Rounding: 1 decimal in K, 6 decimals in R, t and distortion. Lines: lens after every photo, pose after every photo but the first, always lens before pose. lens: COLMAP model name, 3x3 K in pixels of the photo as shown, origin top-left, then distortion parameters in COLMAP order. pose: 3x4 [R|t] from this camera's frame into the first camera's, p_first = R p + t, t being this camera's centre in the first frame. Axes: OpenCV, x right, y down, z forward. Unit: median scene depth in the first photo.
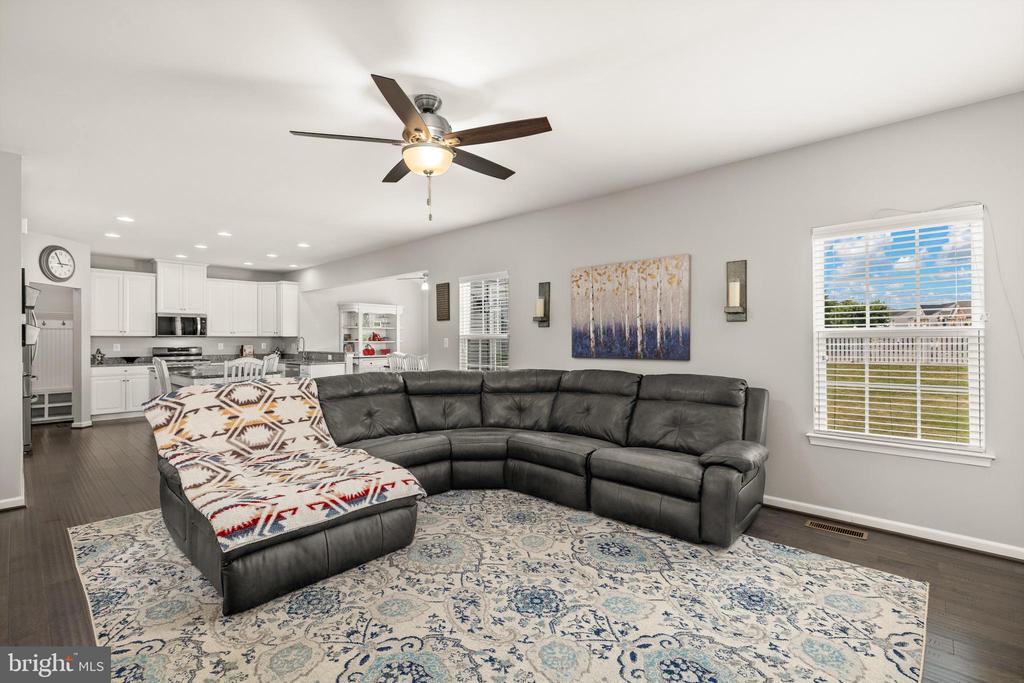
lens RADIAL K [[464.4, 0, 512.0], [0, 464.4, 341.5], [0, 0, 1]] dist [0.000470, 0.000141]
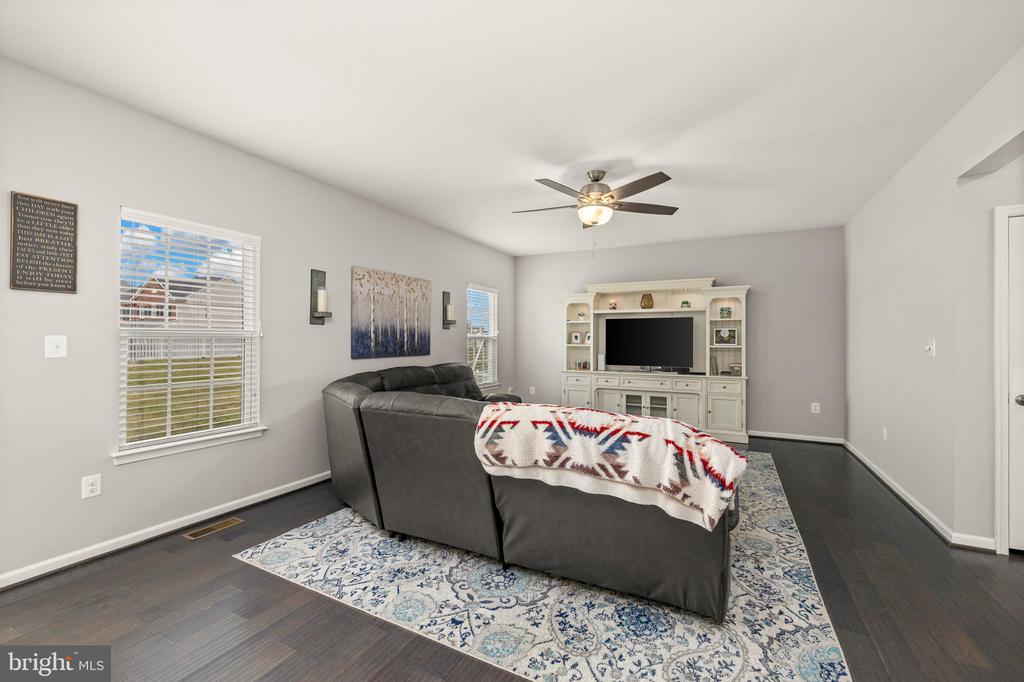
lens RADIAL K [[427.9, 0, 512.0], [0, 427.9, 341.0], [0, 0, 1]] dist [-0.035973, 0.000105]
pose [[-0.272485, 0.008371, 0.962124, -0.888339], [0.012434, 0.999909, -0.005178, 0.007614], [-0.962080, 0.010552, -0.272564, 1.041038]]
